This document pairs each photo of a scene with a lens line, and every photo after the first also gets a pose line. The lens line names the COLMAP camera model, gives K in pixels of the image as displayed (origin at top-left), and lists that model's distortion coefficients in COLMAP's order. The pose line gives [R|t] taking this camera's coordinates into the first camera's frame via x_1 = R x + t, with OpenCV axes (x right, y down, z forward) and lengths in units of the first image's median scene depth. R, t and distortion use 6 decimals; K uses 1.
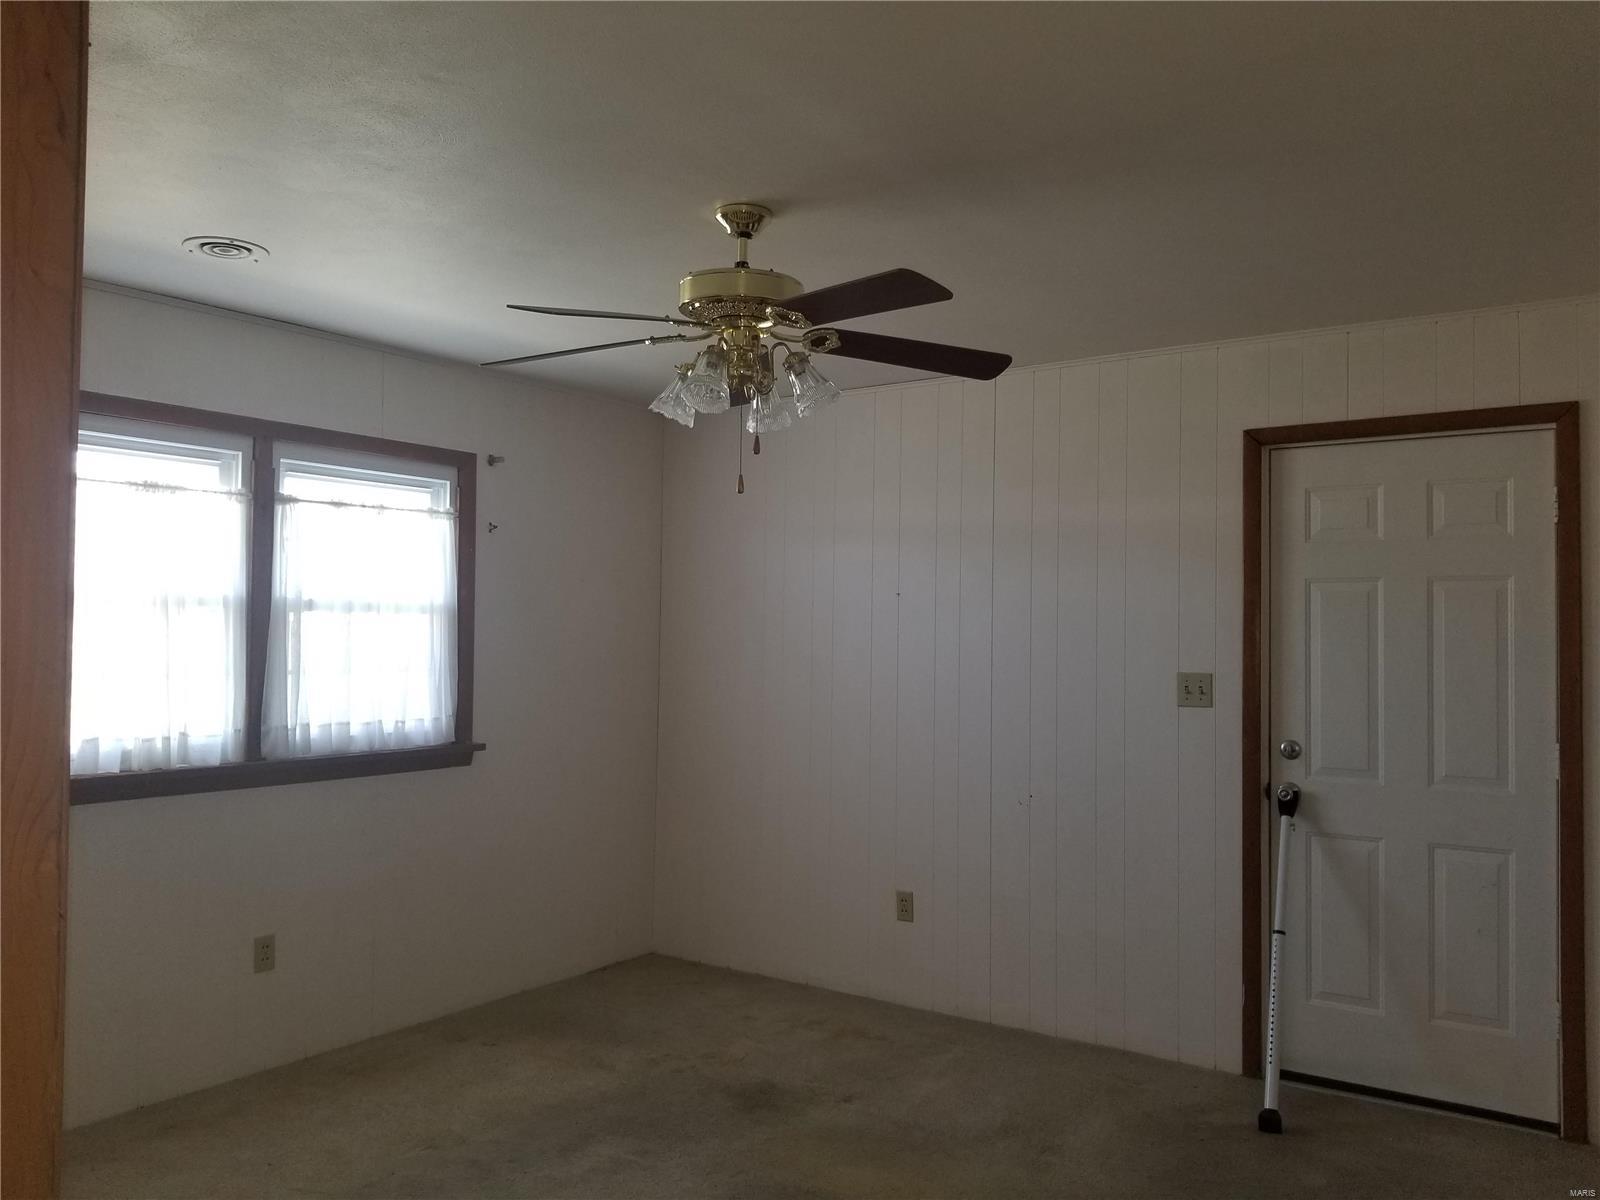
lens RADIAL K [[1242.5, 0, 800.0], [0, 1242.5, 600.0], [0, 0, 1]] dist [-0.003540, -0.004668]
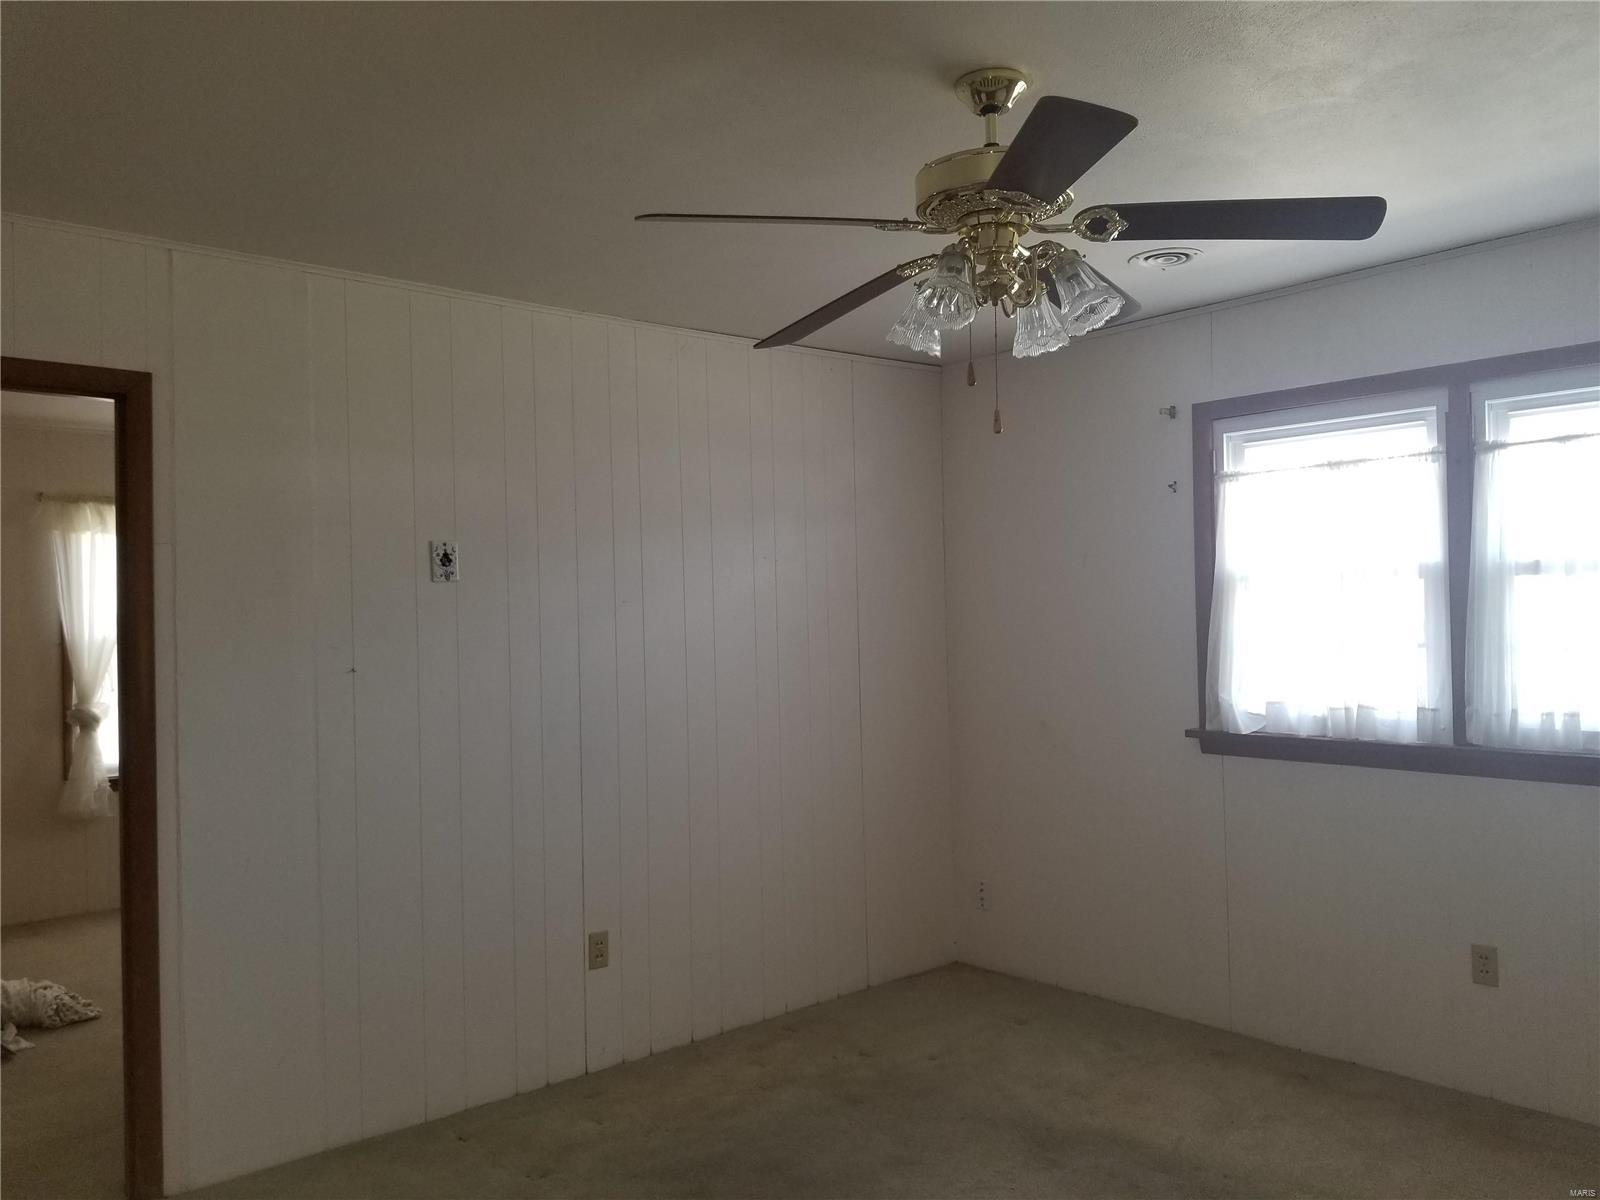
lens RADIAL K [[1195.4, 0, 800.0], [0, 1195.4, 600.0], [0, 0, 1]] dist [-0.000739, -0.004375]
pose [[-0.241387, -0.011342, -0.970363, 0.516449], [0.046419, 0.998652, -0.023220, 0.022276], [0.969318, -0.050649, -0.240535, 0.750989]]
